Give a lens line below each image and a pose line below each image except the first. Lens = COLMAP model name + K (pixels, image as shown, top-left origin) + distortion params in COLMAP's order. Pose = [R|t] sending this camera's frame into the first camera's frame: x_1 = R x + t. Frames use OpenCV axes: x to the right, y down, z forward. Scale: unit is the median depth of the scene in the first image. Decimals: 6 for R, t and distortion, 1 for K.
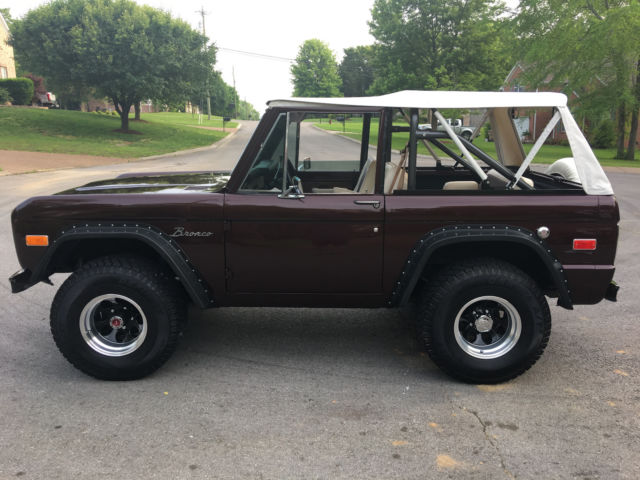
lens RADIAL K [[537.0, 0, 321.5], [0, 537.0, 235.8], [0, 0, 1]] dist [0.145692, -0.213946]
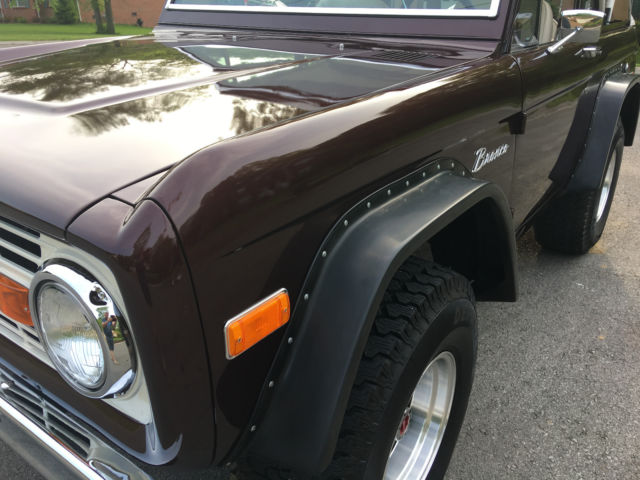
lens RADIAL K [[537.0, 0, 321.5], [0, 537.0, 235.8], [0, 0, 1]] dist [0.145692, -0.213946]
pose [[0.574438, -0.331393, 0.748465, -0.671732], [0.174381, 0.942935, 0.283662, -0.092999], [-0.799757, -0.032428, 0.599447, 0.832674]]
